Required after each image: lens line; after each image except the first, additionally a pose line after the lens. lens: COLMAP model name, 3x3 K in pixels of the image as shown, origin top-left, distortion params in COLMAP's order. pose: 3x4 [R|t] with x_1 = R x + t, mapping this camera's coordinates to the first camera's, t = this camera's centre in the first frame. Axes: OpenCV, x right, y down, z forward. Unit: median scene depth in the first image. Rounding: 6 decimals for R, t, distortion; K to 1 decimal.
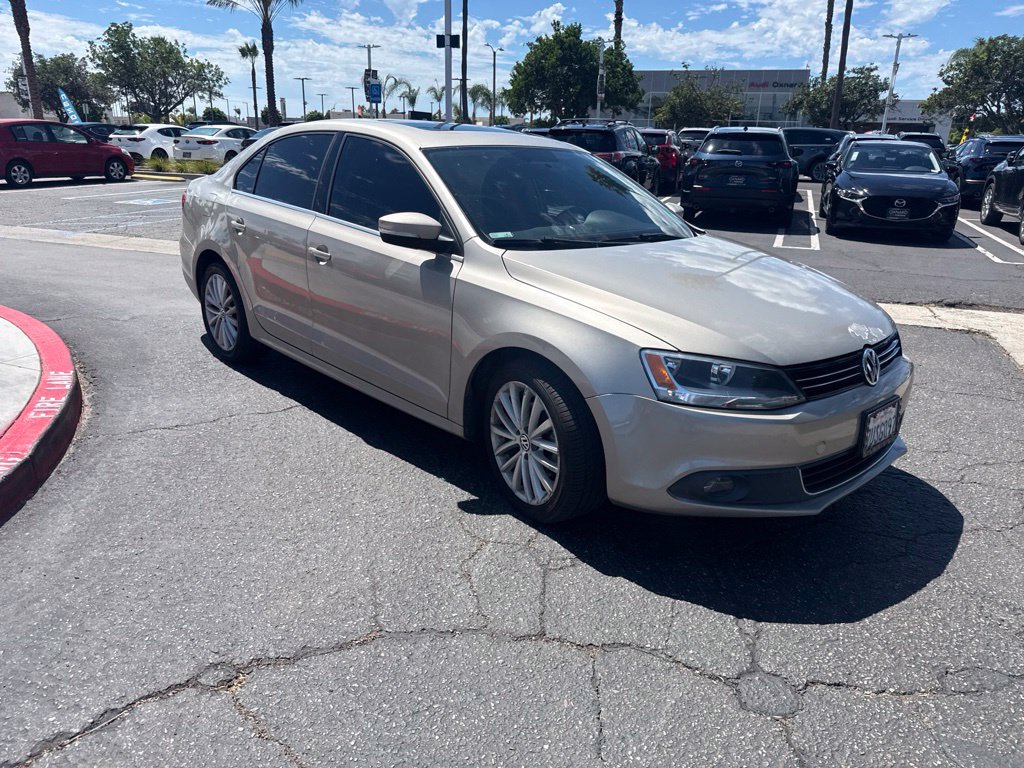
lens RADIAL K [[727.3, 0, 509.8], [0, 727.3, 384.9], [0, 0, 1]] dist [0.008136, -0.013984]
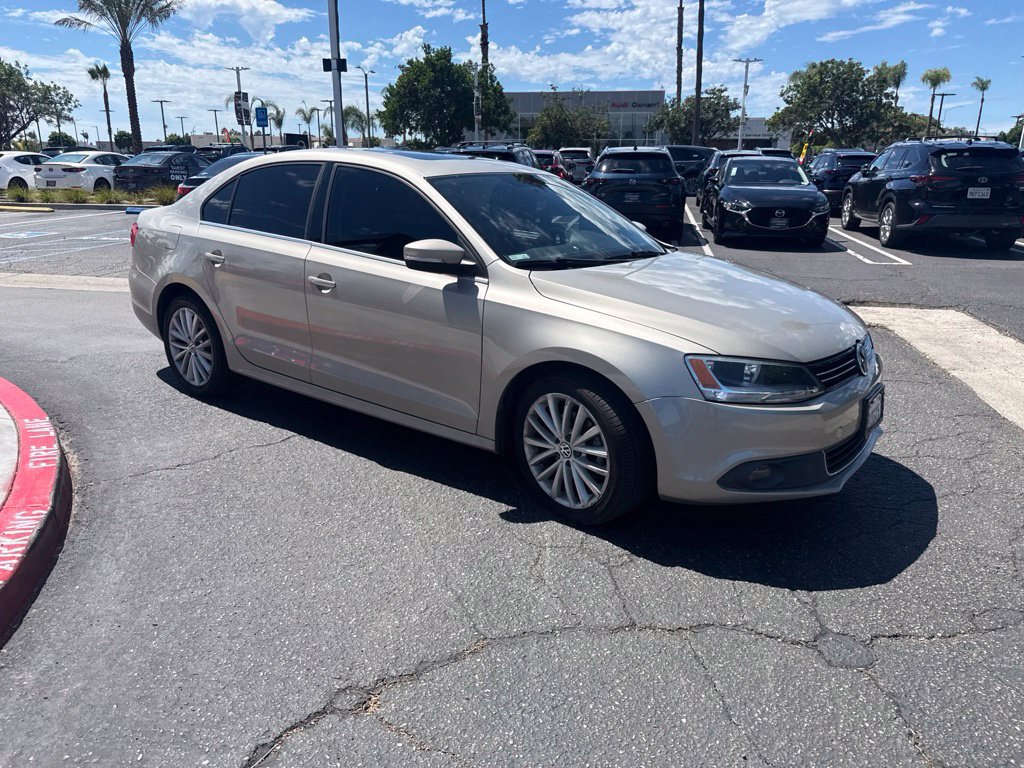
lens RADIAL K [[726.1, 0, 509.4], [0, 726.1, 379.7], [0, 0, 1]] dist [0.006756, -0.011771]
pose [[0.985307, -0.064860, 0.158000, -0.139602], [0.069610, 0.997268, -0.024706, -0.002250], [-0.155966, 0.035342, 0.987130, -0.022741]]
